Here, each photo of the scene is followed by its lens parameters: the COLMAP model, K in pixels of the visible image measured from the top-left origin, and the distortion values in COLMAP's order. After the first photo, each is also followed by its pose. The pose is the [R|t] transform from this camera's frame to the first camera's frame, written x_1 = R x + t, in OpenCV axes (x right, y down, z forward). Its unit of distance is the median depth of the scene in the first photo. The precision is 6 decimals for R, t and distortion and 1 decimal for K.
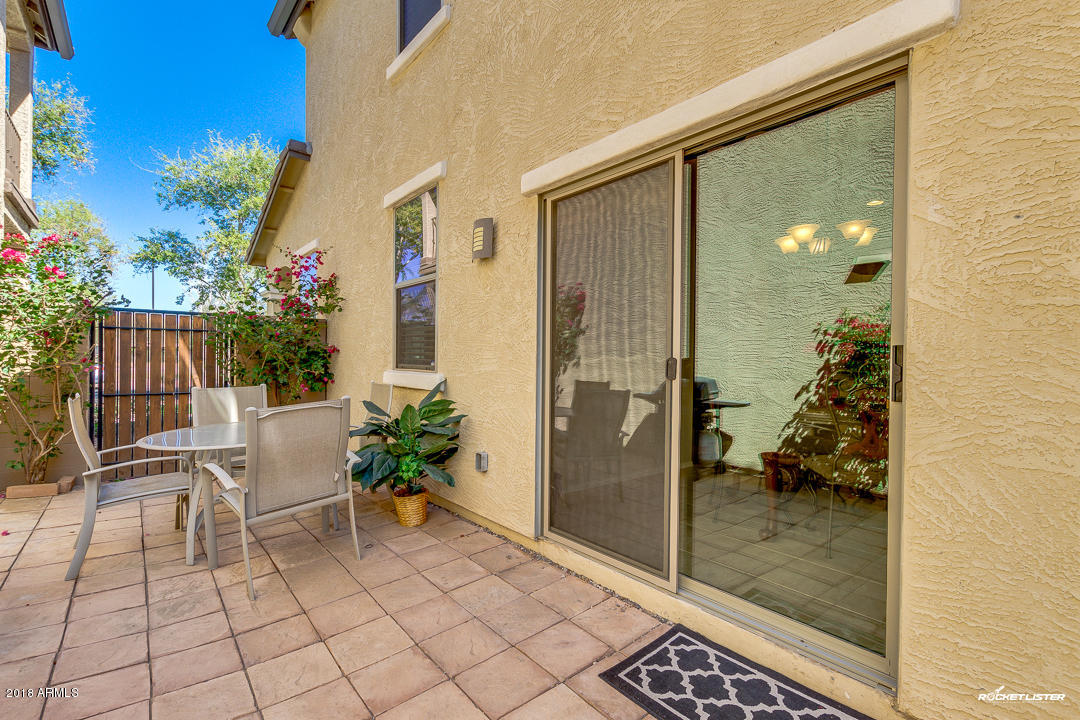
lens RADIAL K [[505.8, 0, 541.0], [0, 505.8, 361.6], [0, 0, 1]] dist [0.008031, -0.002349]
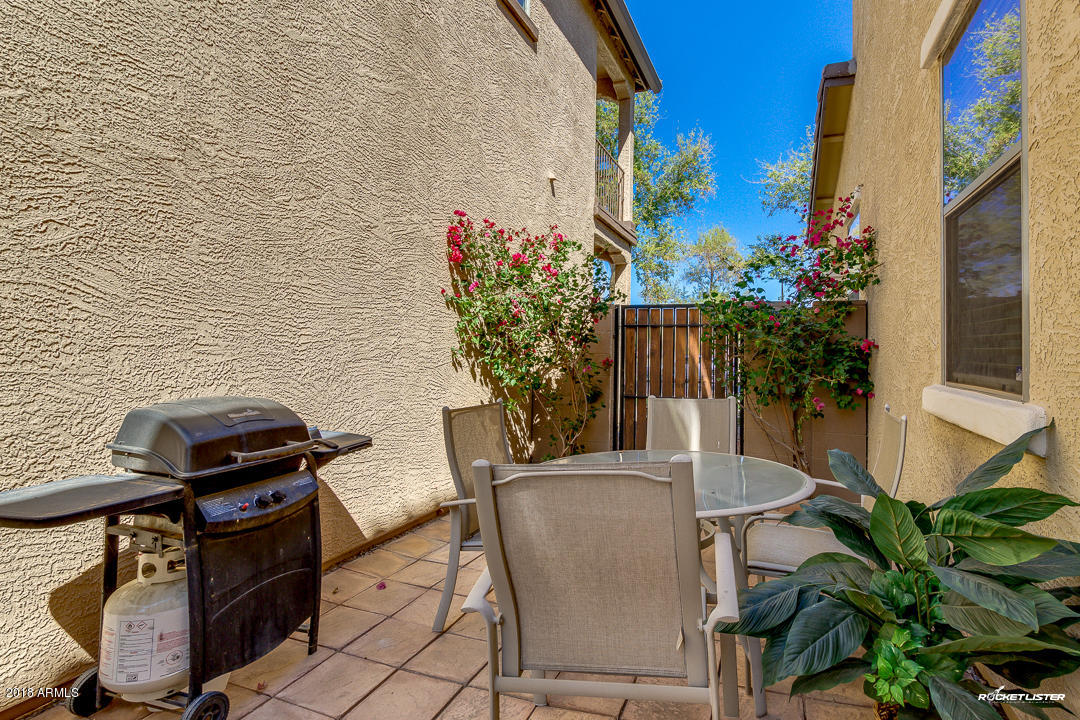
lens RADIAL K [[532.6, 0, 585.4], [0, 532.6, 340.8], [0, 0, 1]] dist [0.012475, 0.000930]
pose [[0.531154, -0.022485, -0.846977, -0.037567], [-0.007786, 0.999476, -0.031417, -0.006902], [0.847239, 0.023282, 0.530701, 0.451042]]
